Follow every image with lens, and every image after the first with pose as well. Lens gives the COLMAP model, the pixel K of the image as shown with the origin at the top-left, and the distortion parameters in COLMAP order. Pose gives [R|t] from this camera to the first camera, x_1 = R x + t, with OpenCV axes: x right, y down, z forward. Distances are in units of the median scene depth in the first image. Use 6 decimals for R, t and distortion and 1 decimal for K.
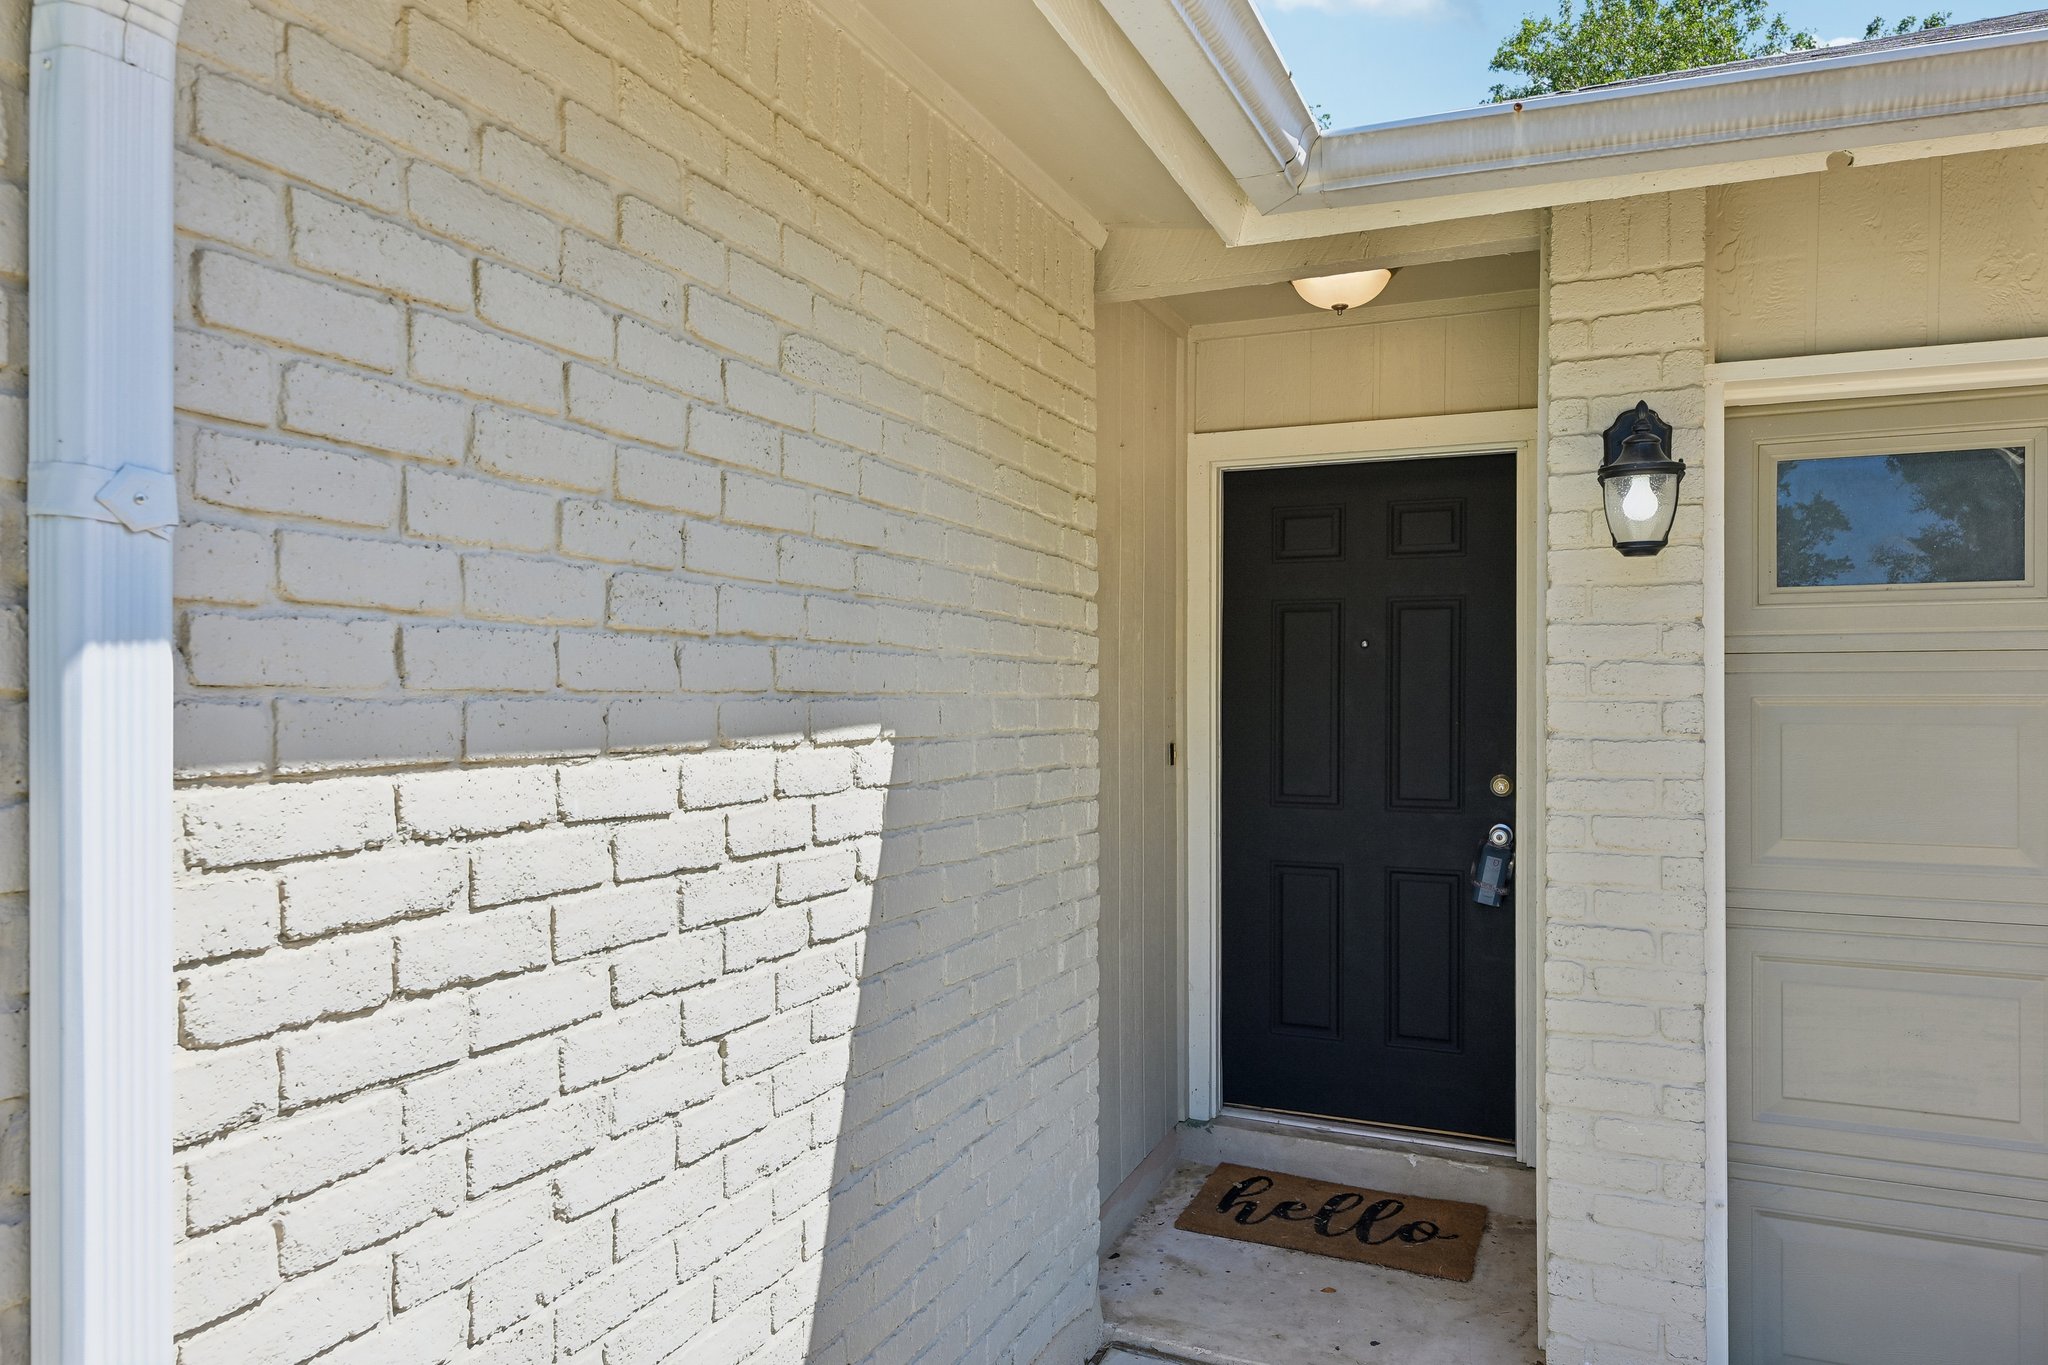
lens RADIAL K [[1353.5, 0, 1024.0], [0, 1353.5, 682.5], [0, 0, 1]] dist [0.004547, 0.001359]
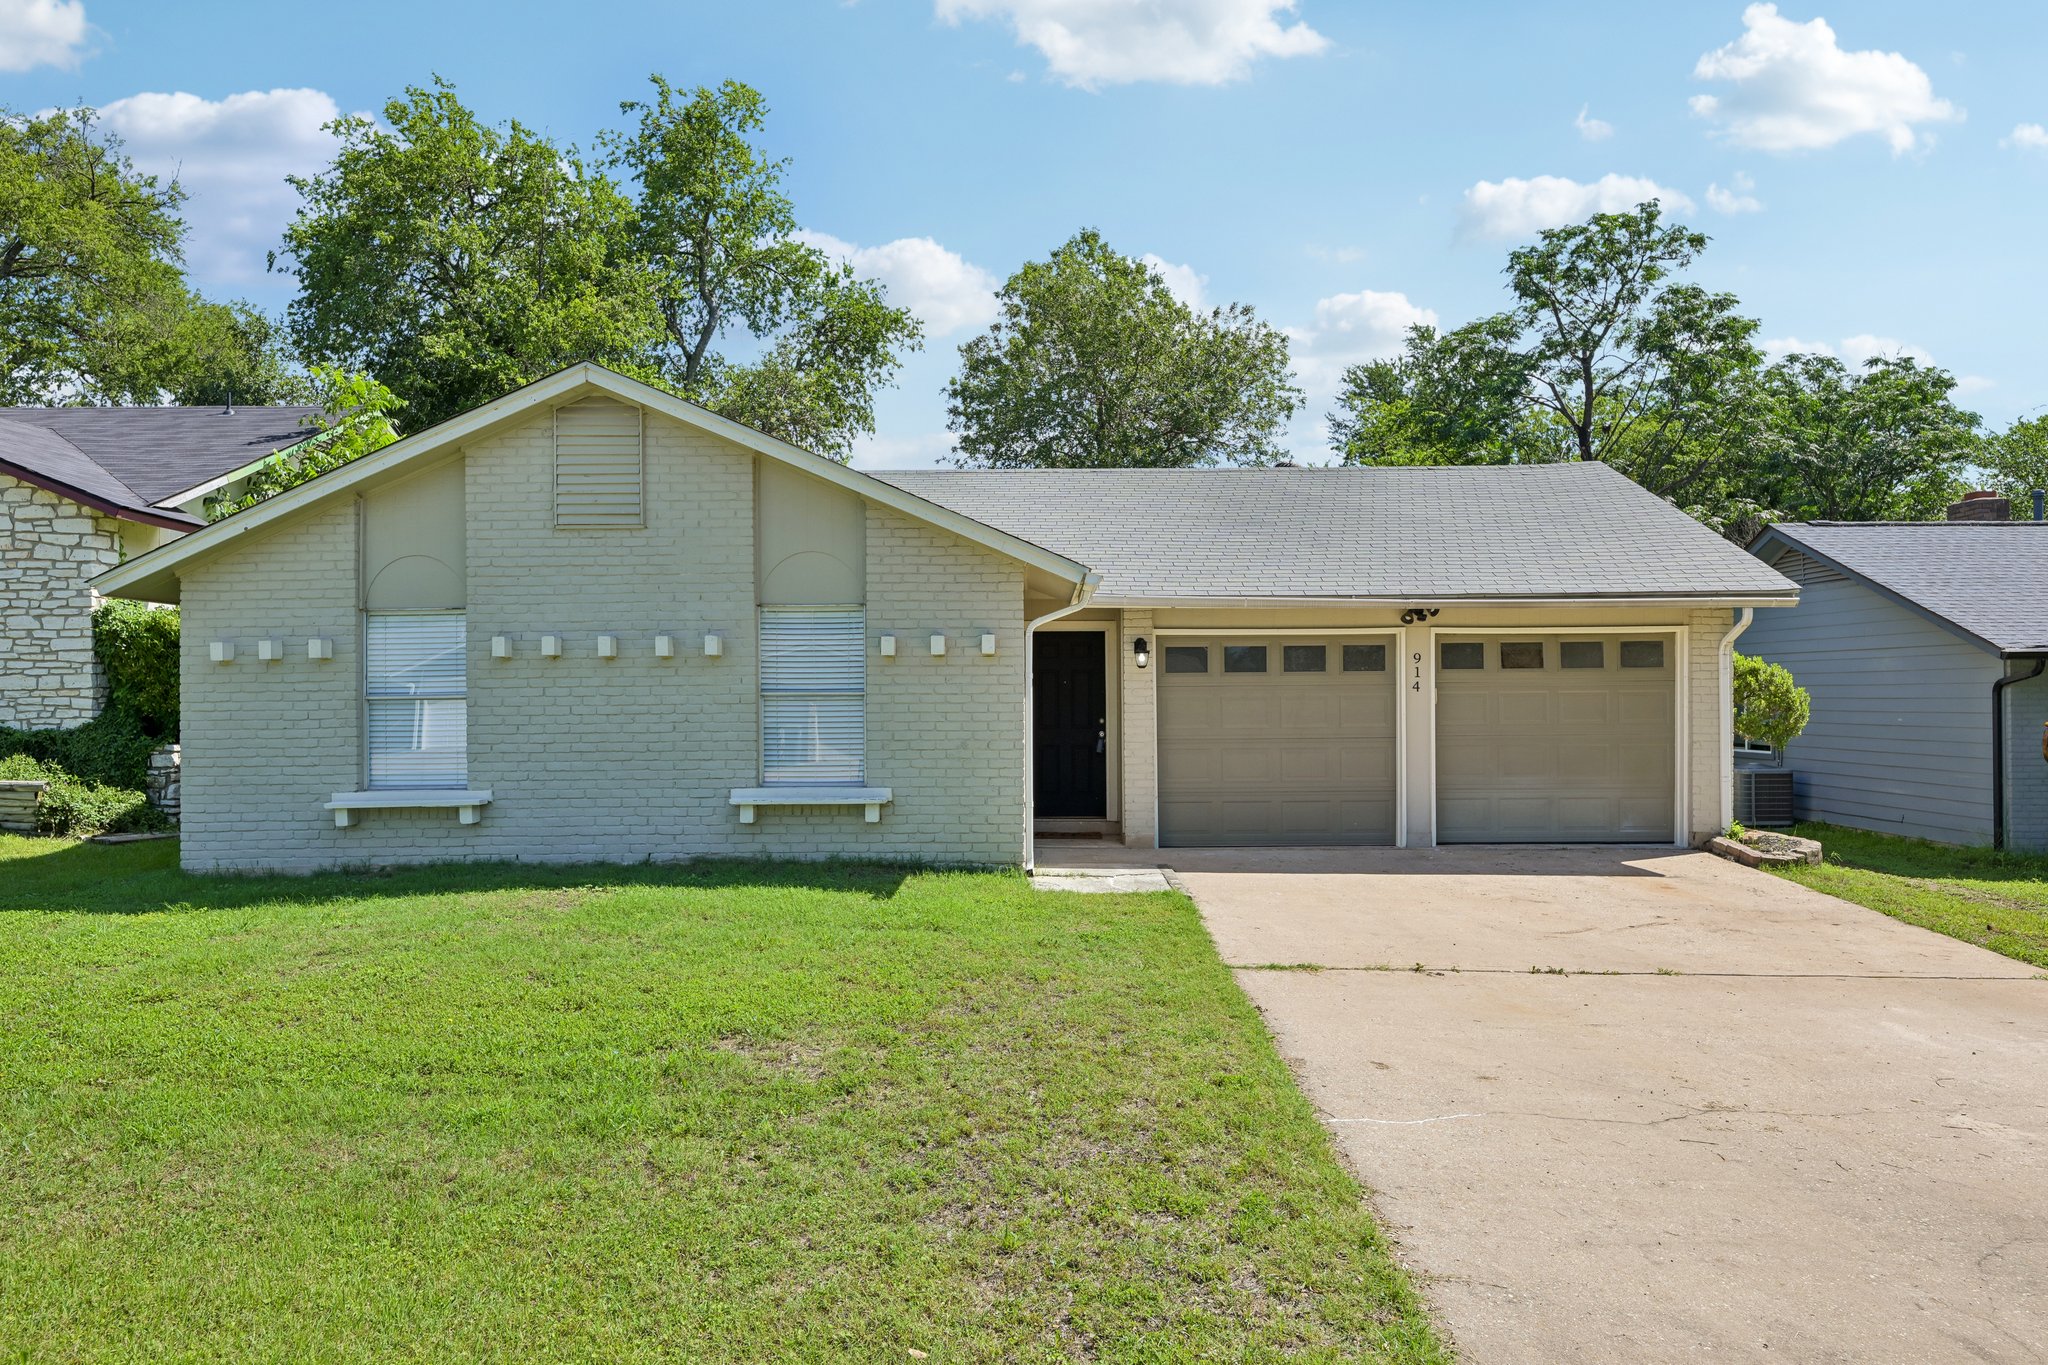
lens RADIAL K [[1414.0, 0, 1024.0], [0, 1414.0, 682.5], [0, 0, 1]] dist [-0.000099, -0.000014]
pose [[0.921639, -0.006870, 0.387988, -1.920061], [0.009452, 0.999944, -0.004748, -0.019477], [-0.387934, 0.008043, 0.921652, -3.551309]]
